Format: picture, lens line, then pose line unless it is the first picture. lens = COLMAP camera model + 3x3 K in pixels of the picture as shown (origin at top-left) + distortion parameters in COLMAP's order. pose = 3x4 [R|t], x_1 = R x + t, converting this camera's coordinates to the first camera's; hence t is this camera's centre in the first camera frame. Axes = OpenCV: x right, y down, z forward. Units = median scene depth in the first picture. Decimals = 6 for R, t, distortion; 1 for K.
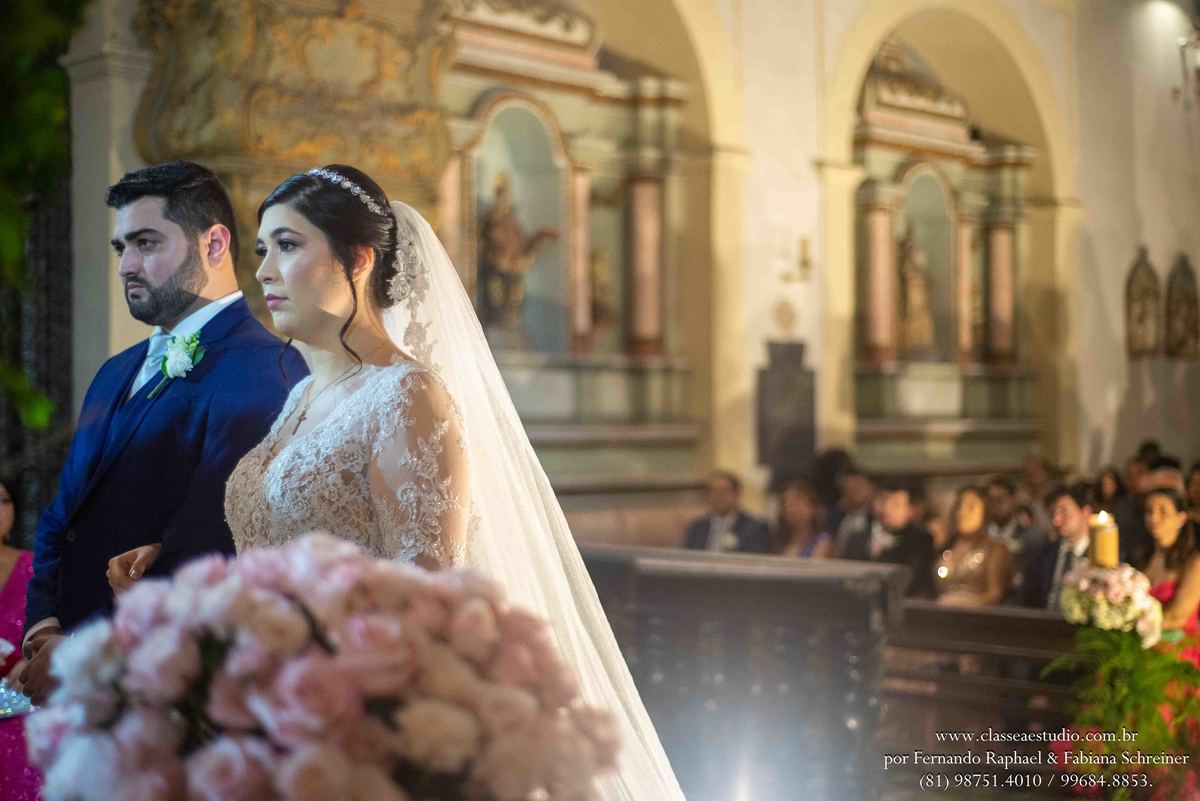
lens RADIAL K [[1726.8, 0, 600.0], [0, 1726.8, 400.5], [0, 0, 1]] dist [-0.019464, 0.001135]
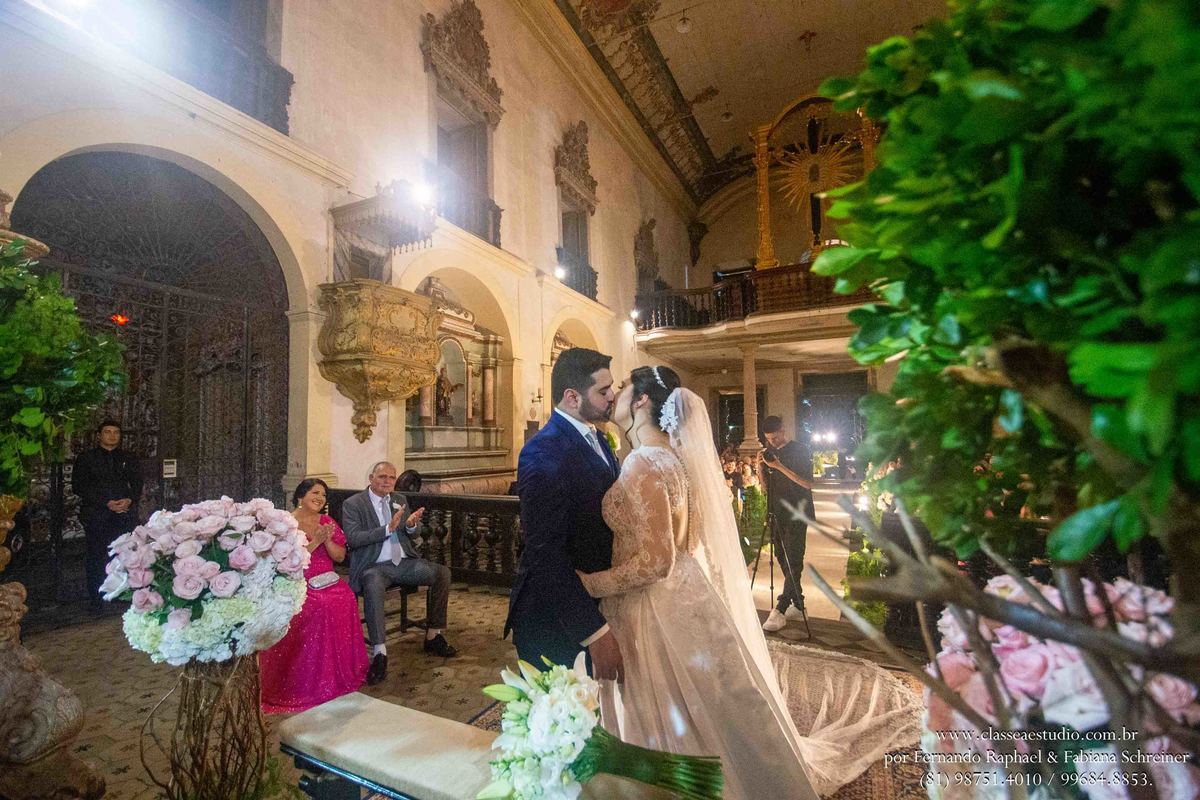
lens RADIAL K [[516.6, 0, 597.4], [0, 516.6, 411.4], [0, 0, 1]] dist [-0.008542, -0.000310]
pose [[0.941282, 0.012285, 0.337399, -0.100909], [0.004260, 0.998826, -0.048253, -0.007957], [-0.337595, 0.046857, 0.940124, 0.093494]]
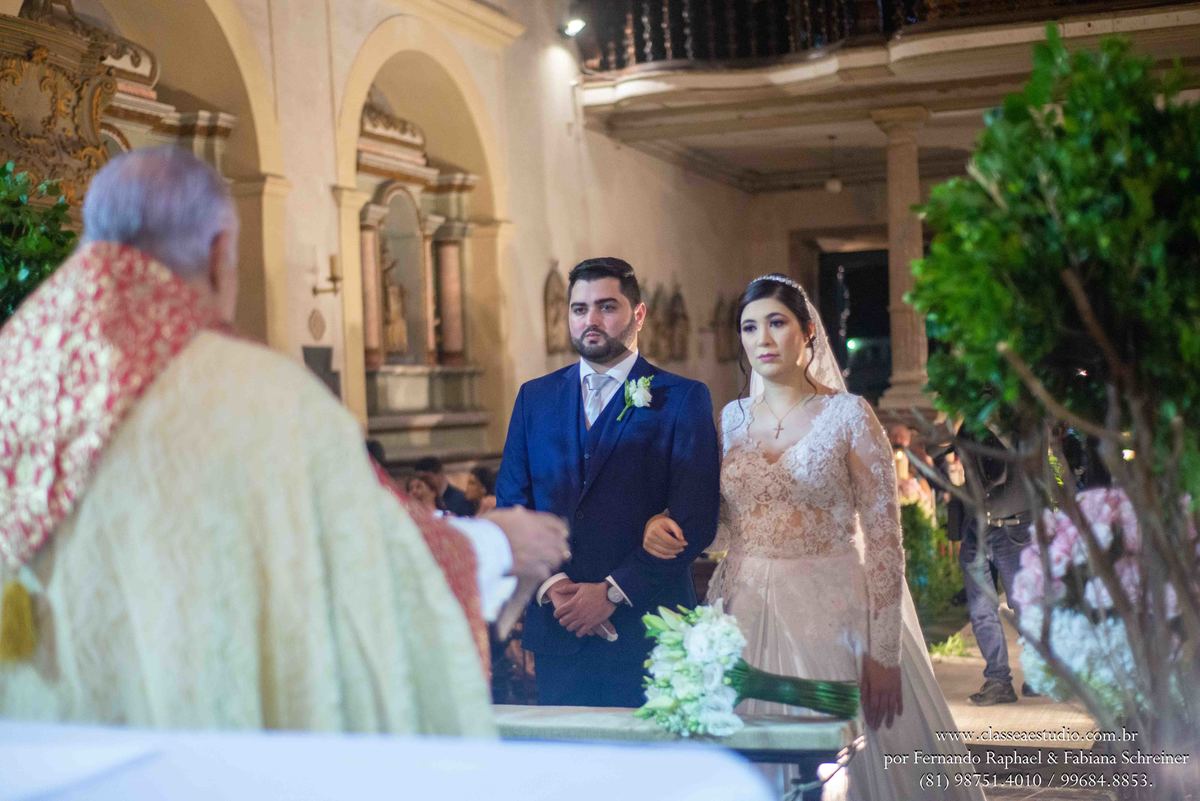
lens RADIAL K [[1726.8, 0, 600.0], [0, 1726.8, 400.5], [0, 0, 1]] dist [-0.019464, 0.001135]
pose [[0.899301, -0.033484, 0.436047, -0.226320], [0.031202, 0.999436, 0.012397, -0.009082], [-0.436217, 0.002457, 0.899838, -0.087874]]
